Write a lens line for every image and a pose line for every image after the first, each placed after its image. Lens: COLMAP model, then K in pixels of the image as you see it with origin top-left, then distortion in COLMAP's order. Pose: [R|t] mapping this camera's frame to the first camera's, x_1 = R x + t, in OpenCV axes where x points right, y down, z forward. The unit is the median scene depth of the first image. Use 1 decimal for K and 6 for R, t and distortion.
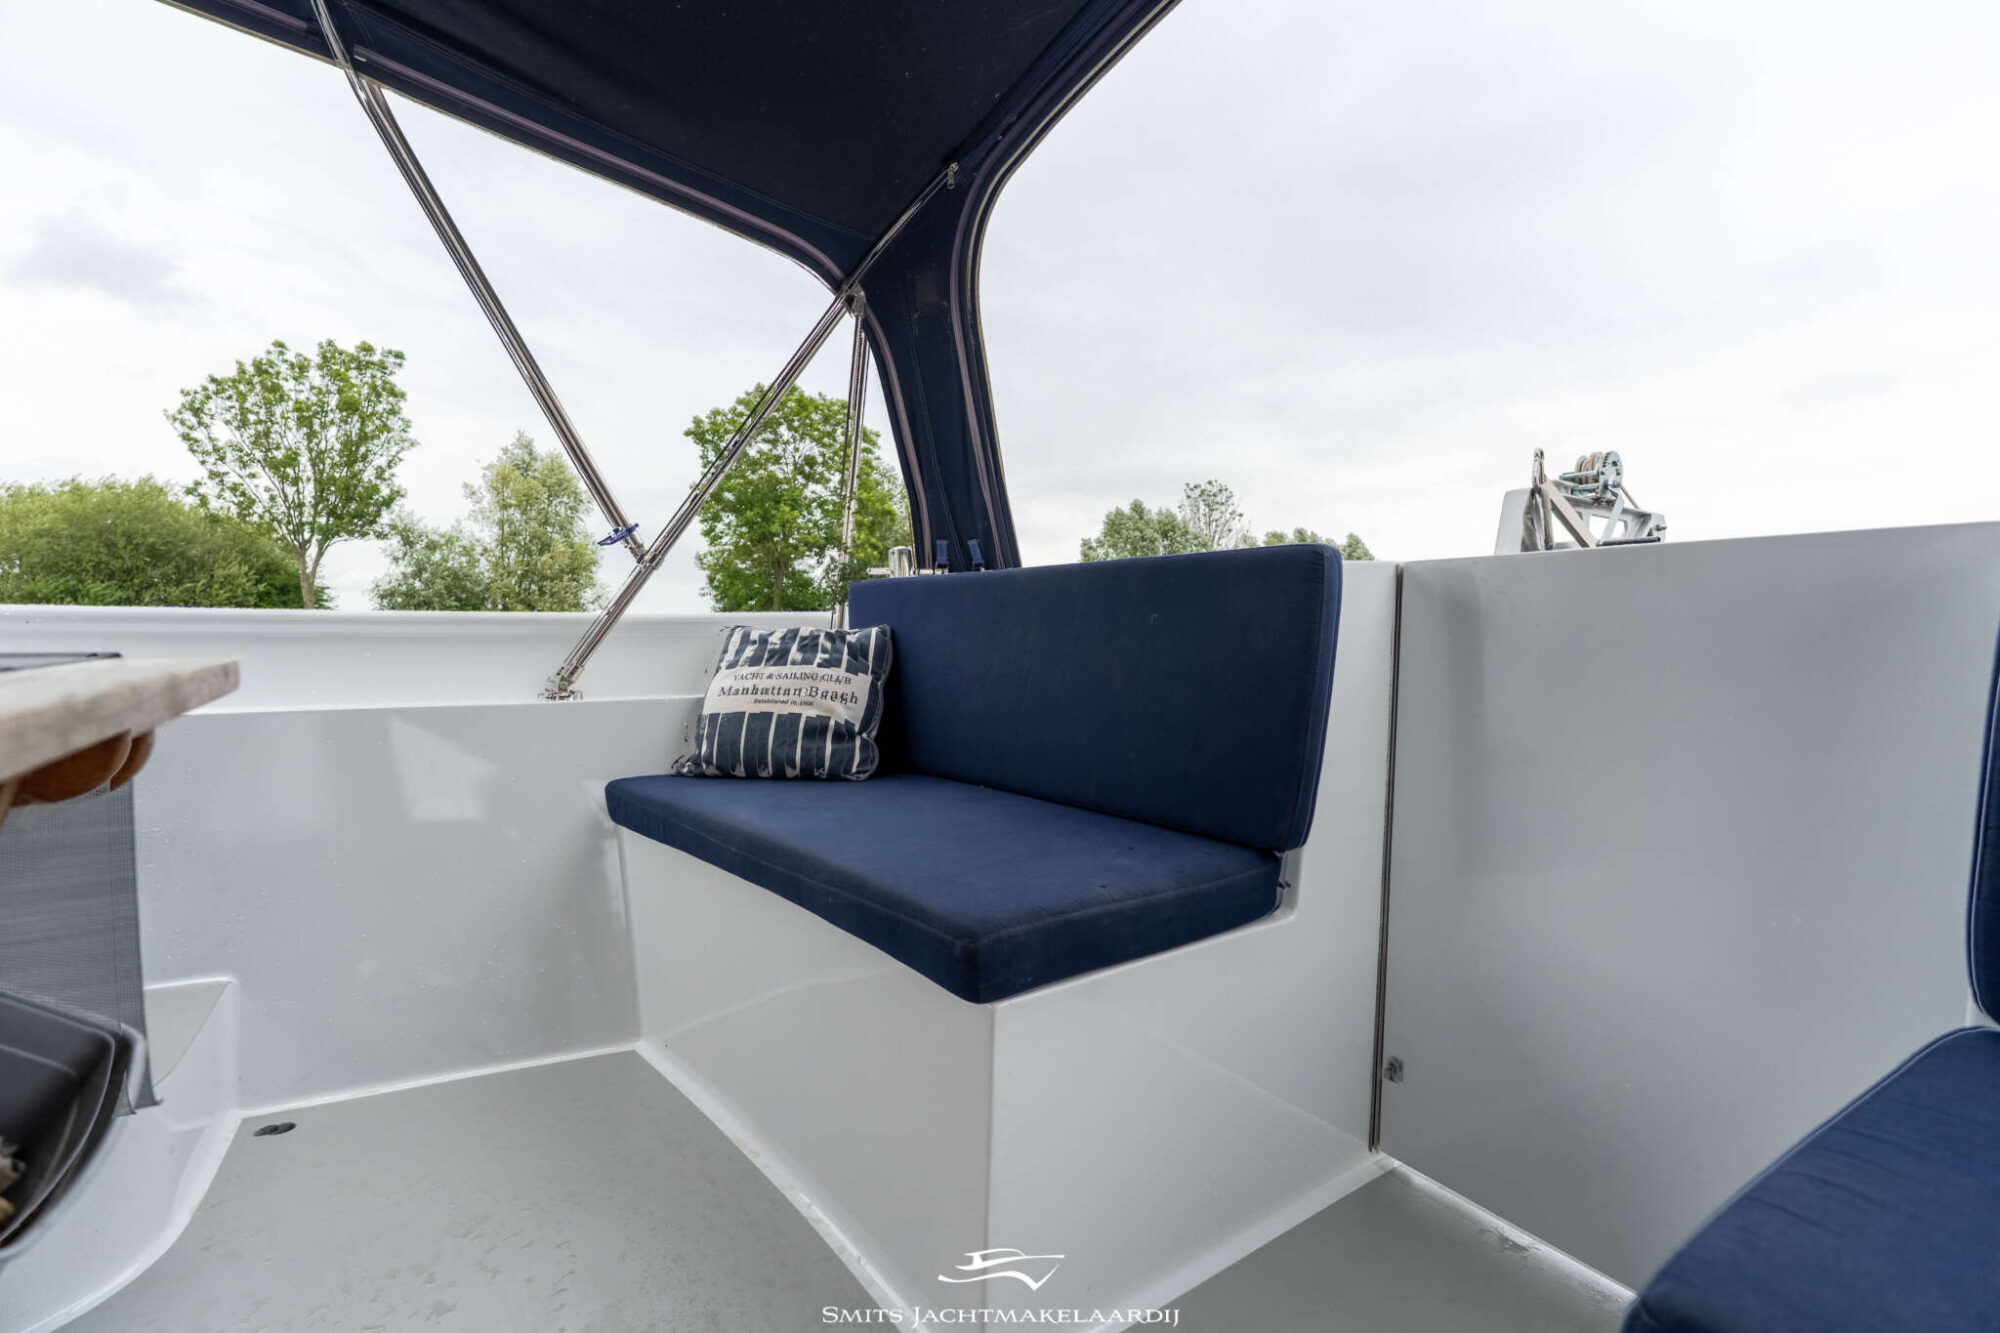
lens RADIAL K [[886.6, 0, 991.7], [0, 886.6, 670.2], [0, 0, 1]] dist [-0.003813, 0.000379]
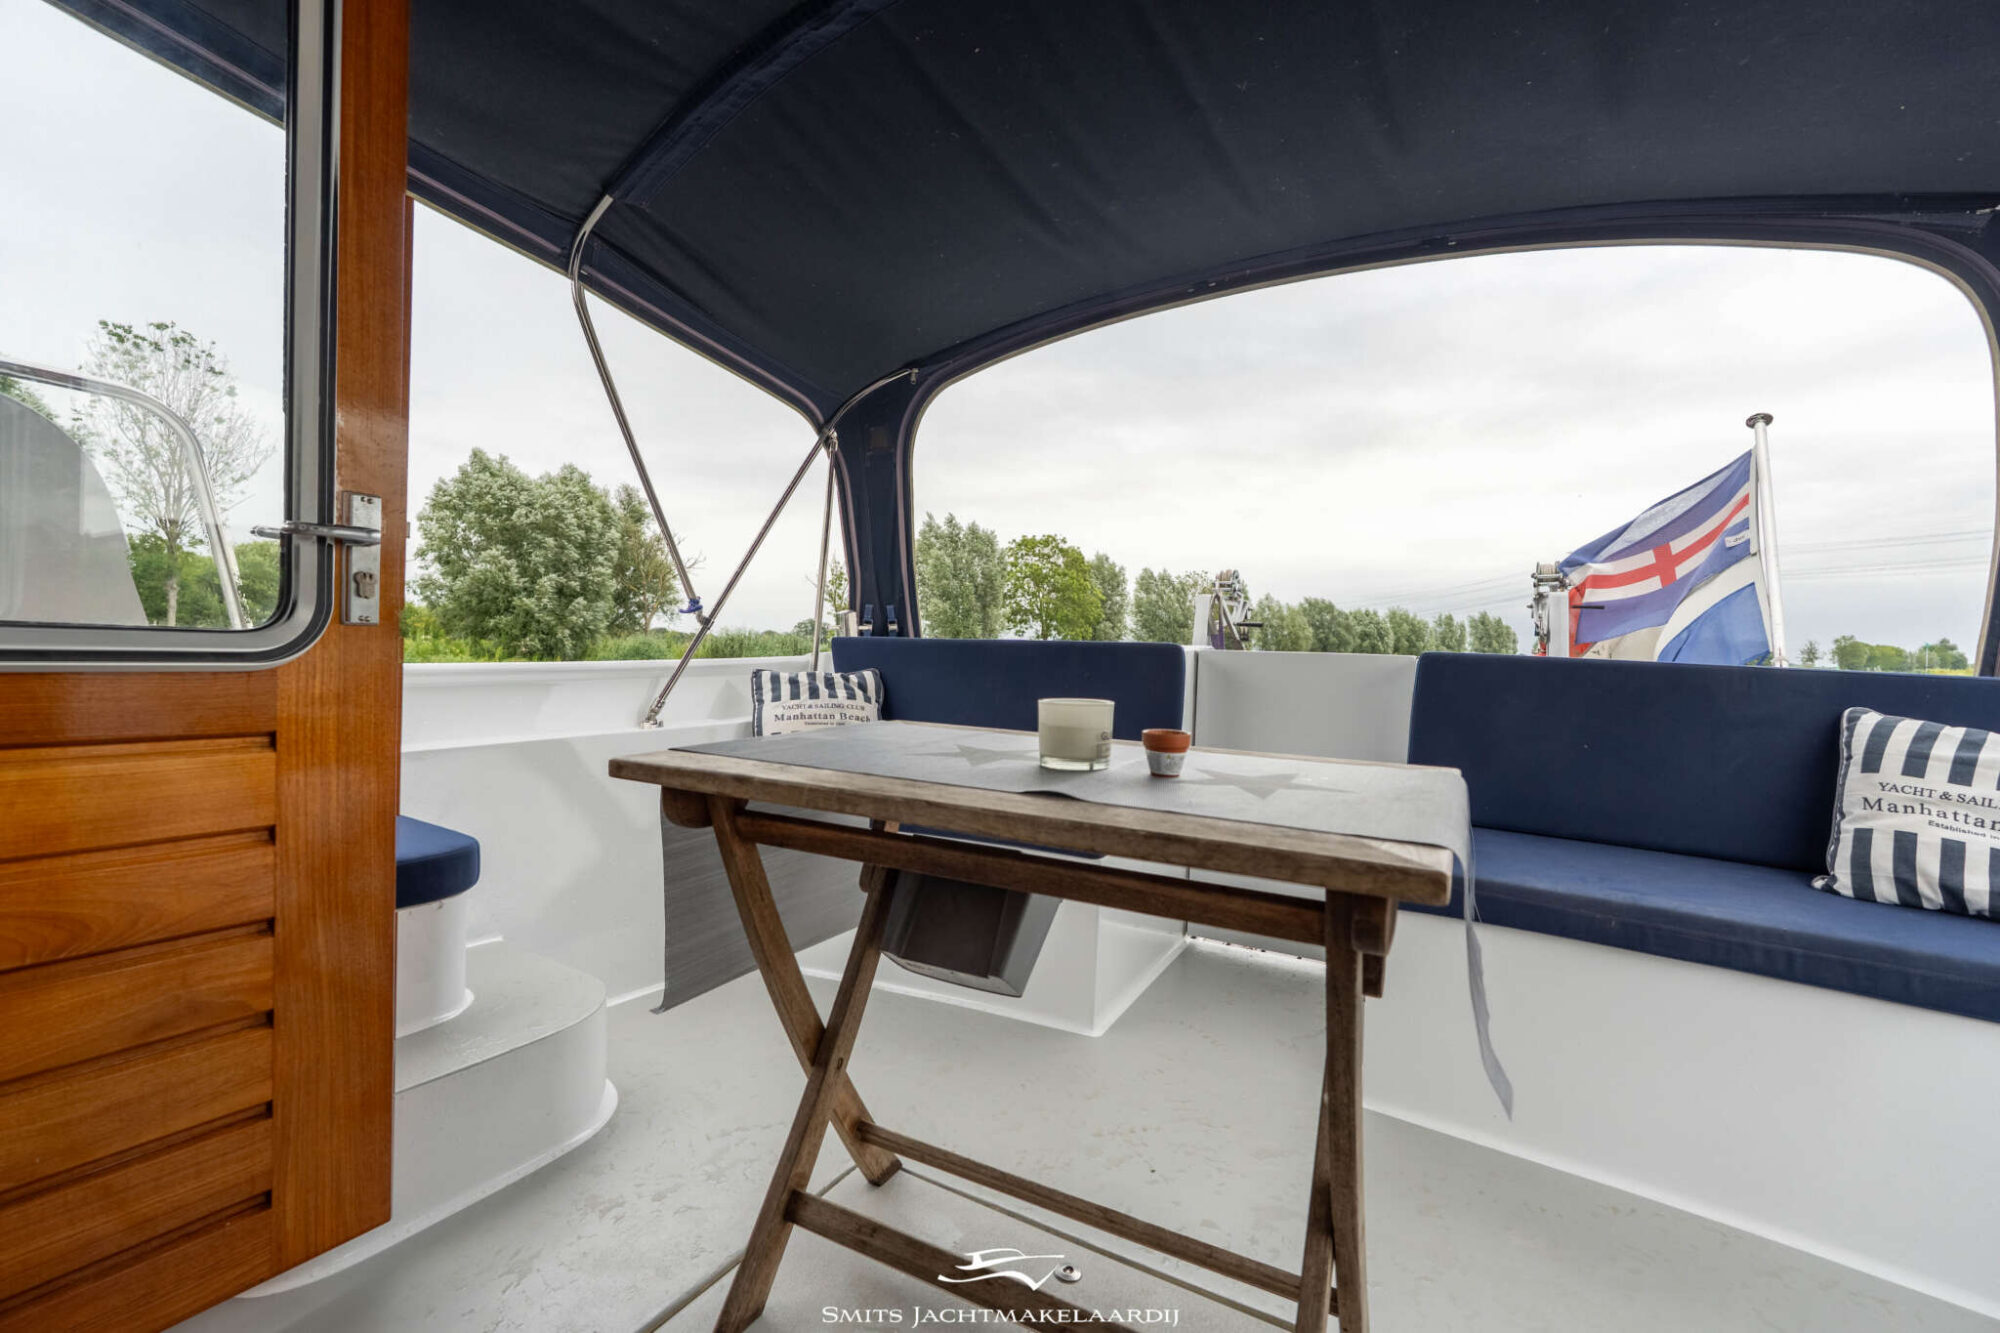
lens RADIAL K [[886.6, 0, 1003.9], [0, 886.6, 678.0], [0, 0, 1]] dist [-0.003813, 0.000379]
pose [[0.892872, -0.001290, 0.450308, -0.594549], [-0.006631, 0.999850, 0.016011, -0.062479], [-0.450261, -0.017282, 0.892730, -0.442820]]
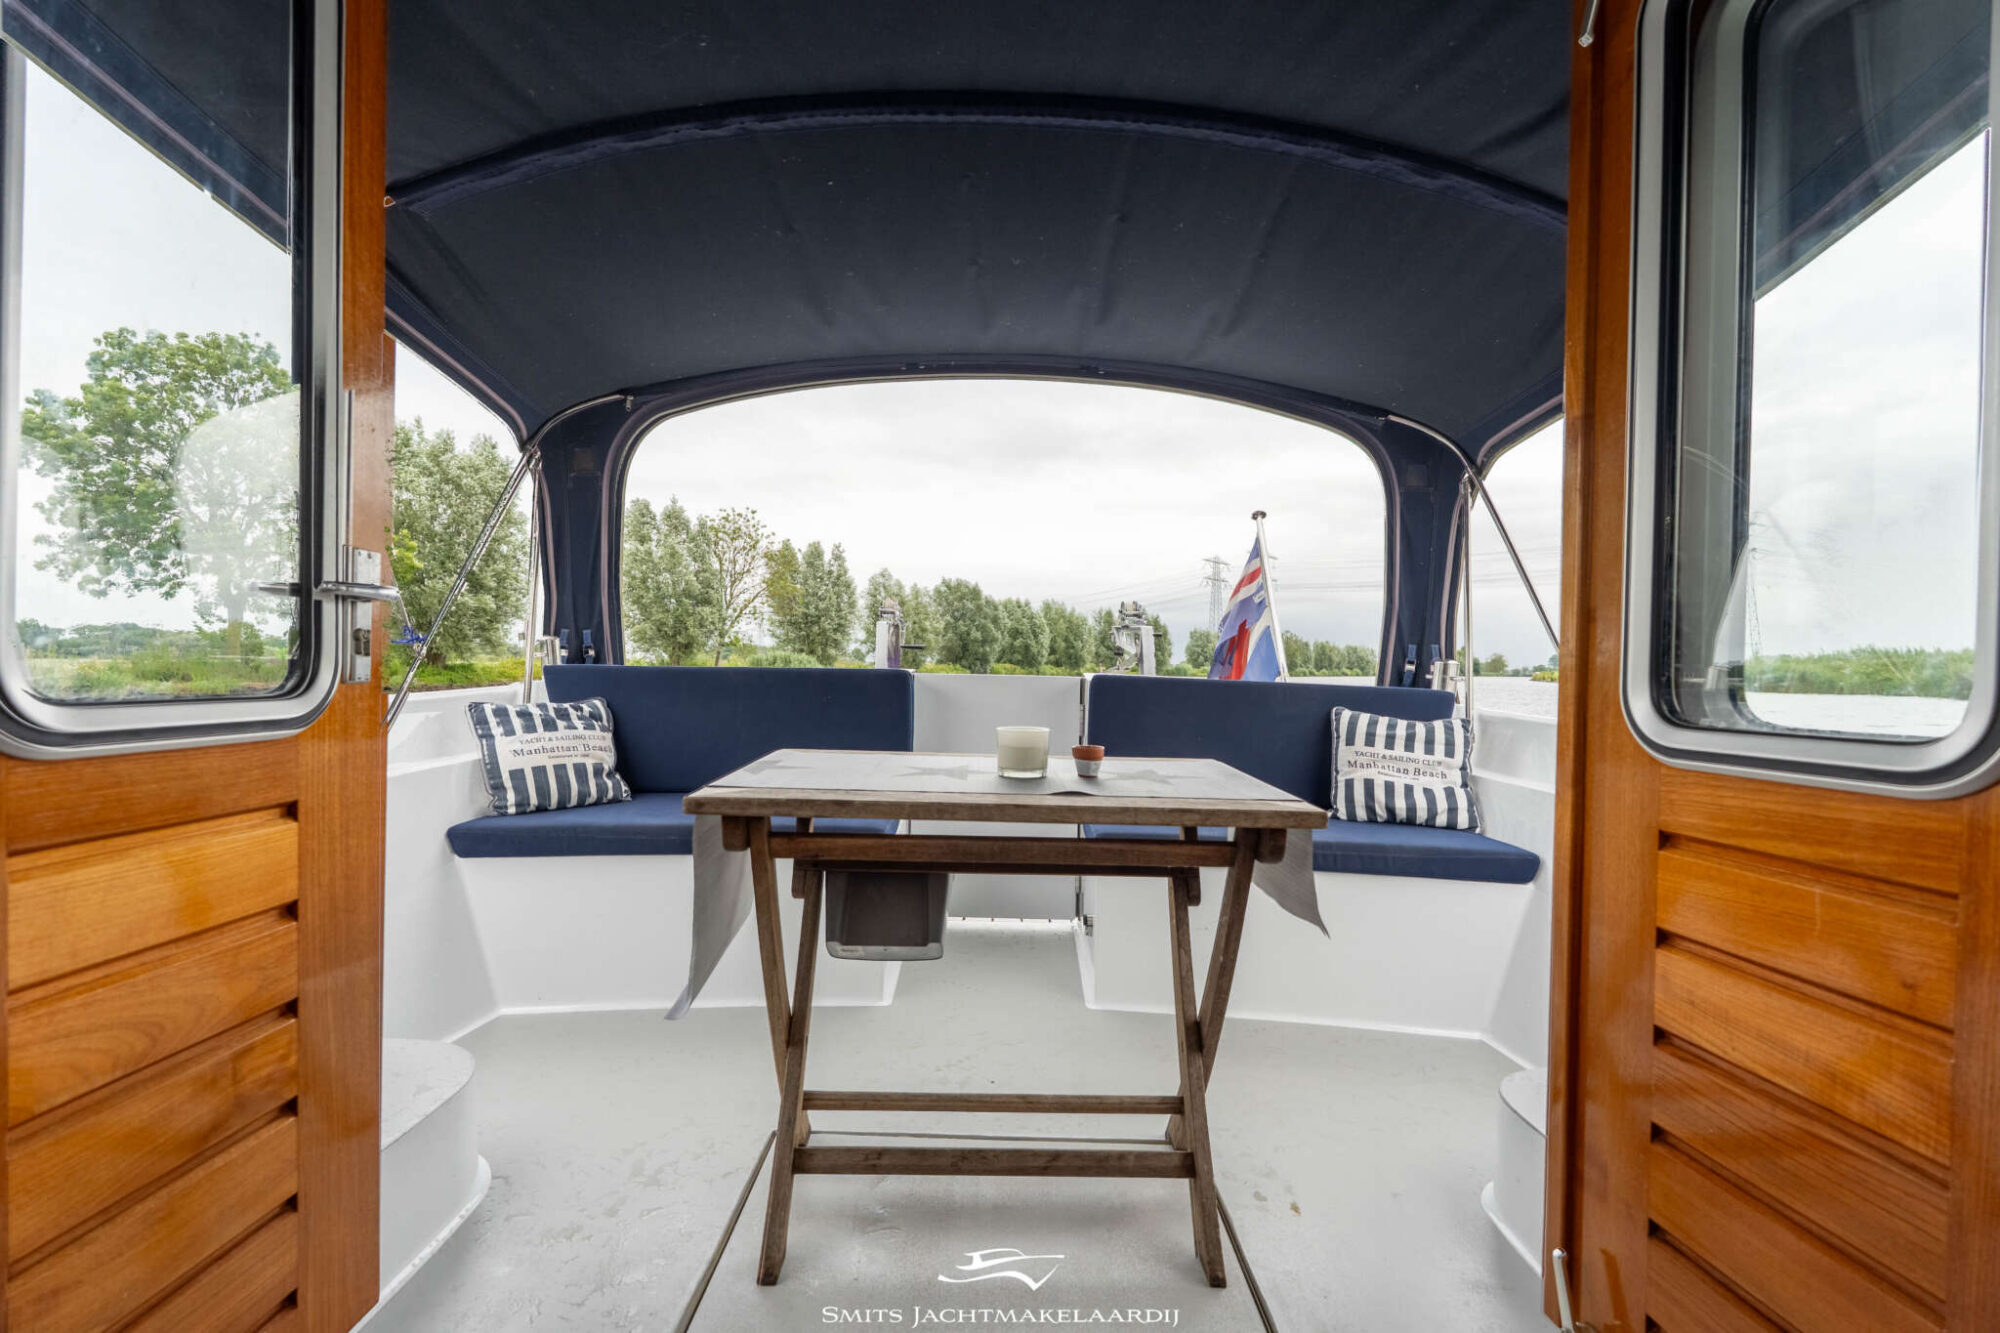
lens RADIAL K [[886.6, 0, 1002.6], [0, 886.6, 687.8], [0, 0, 1]] dist [-0.003813, 0.000379]
pose [[0.547107, -0.022295, 0.836766, -0.980395], [0.009279, 0.999745, 0.020571, -0.092093], [-0.837011, -0.003491, 0.547175, -0.374409]]
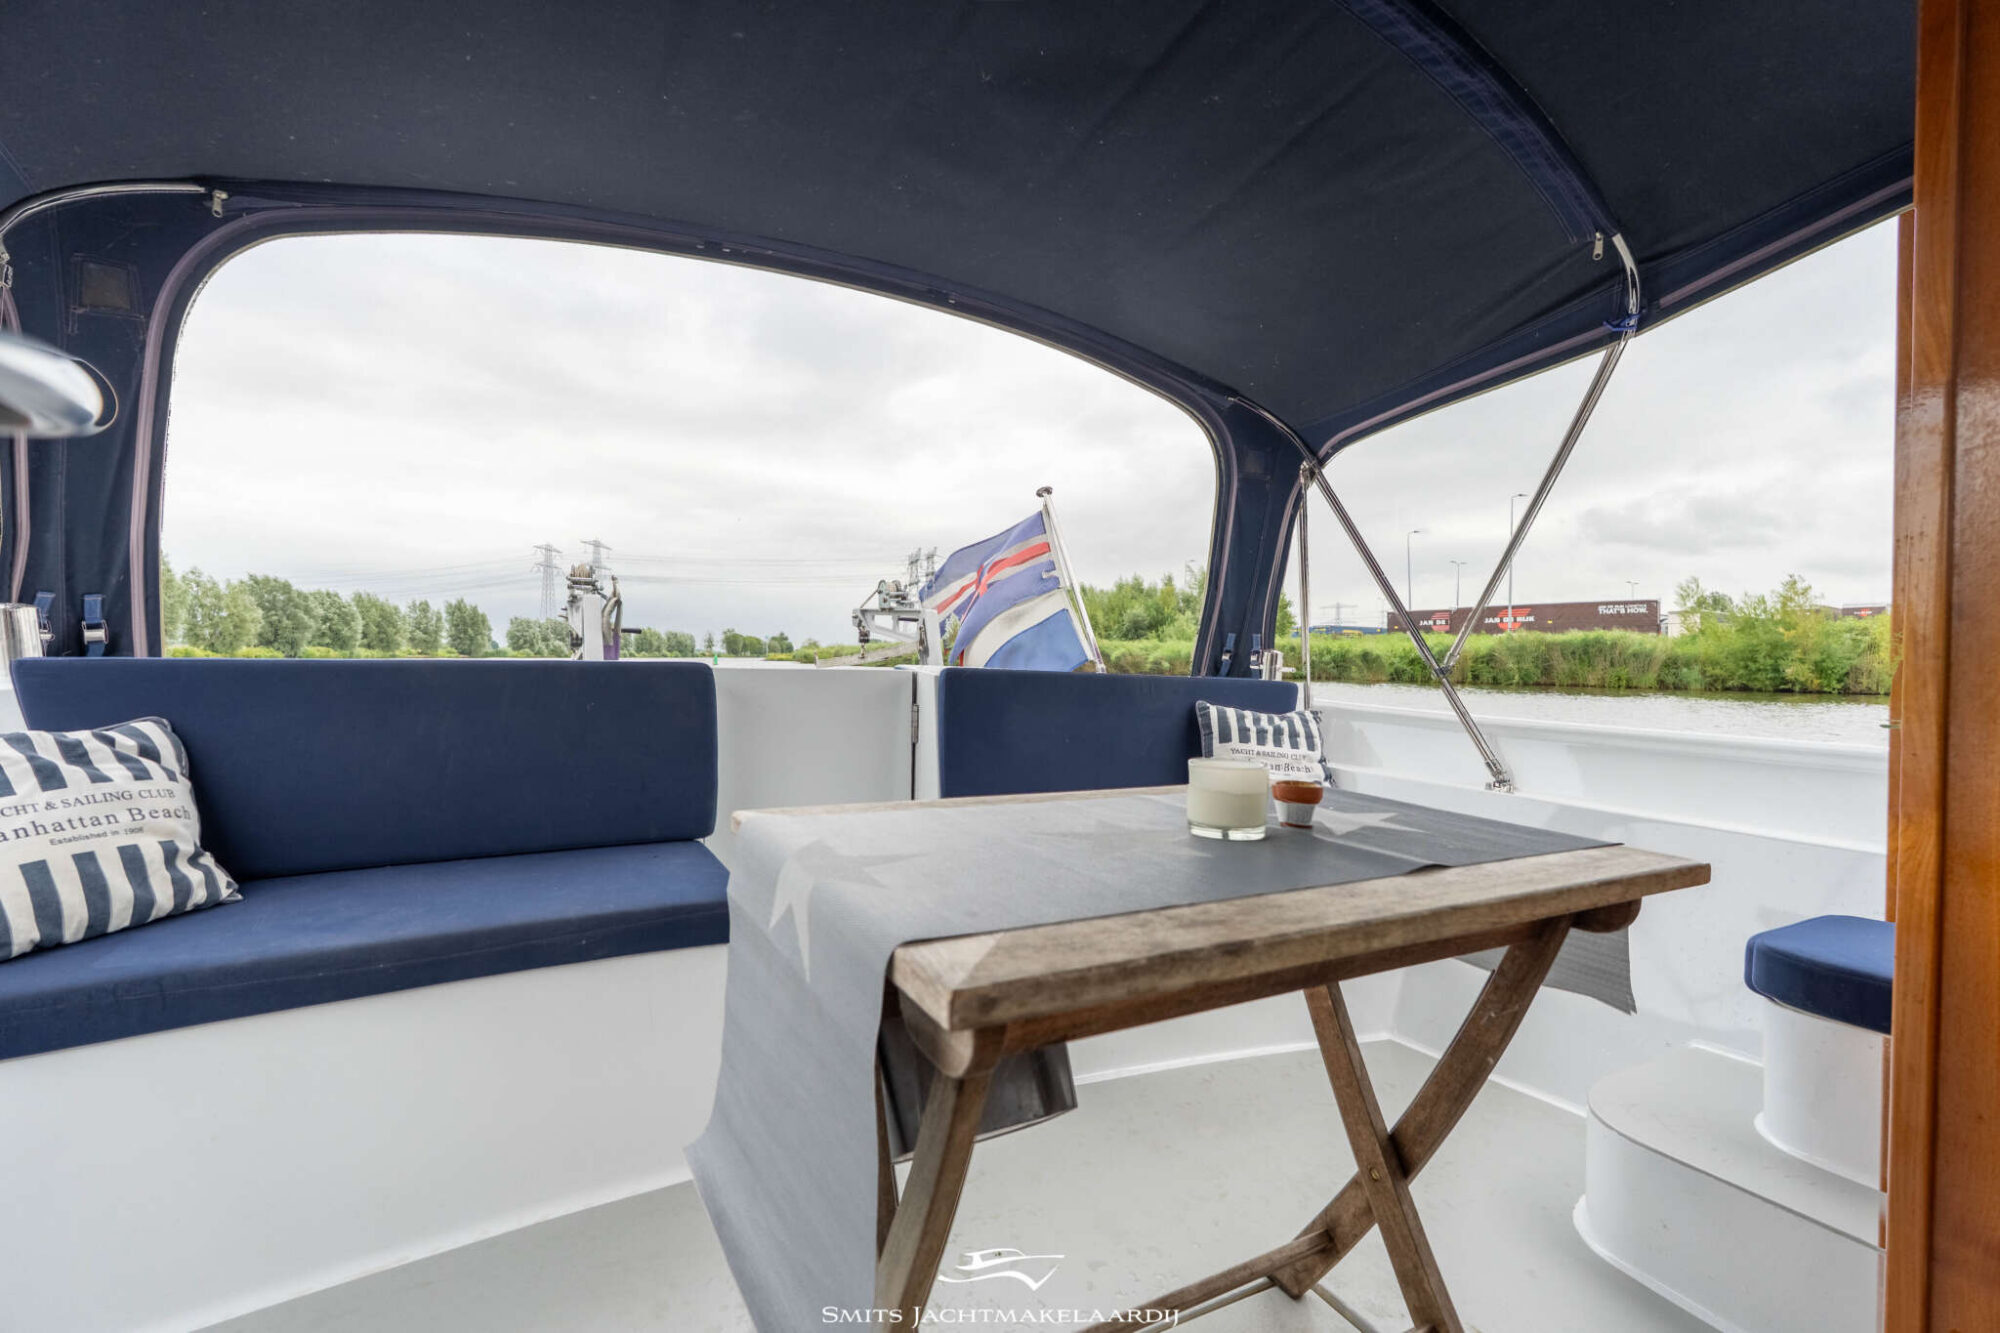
lens RADIAL K [[886.6, 0, 1008.8], [0, 886.6, 658.8], [0, 0, 1]] dist [-0.003813, 0.000379]
pose [[0.104965, -0.013329, 0.994387, -0.838483], [0.008235, 0.999888, 0.012534, -0.110324], [-0.994442, 0.006873, 0.105063, 0.130642]]
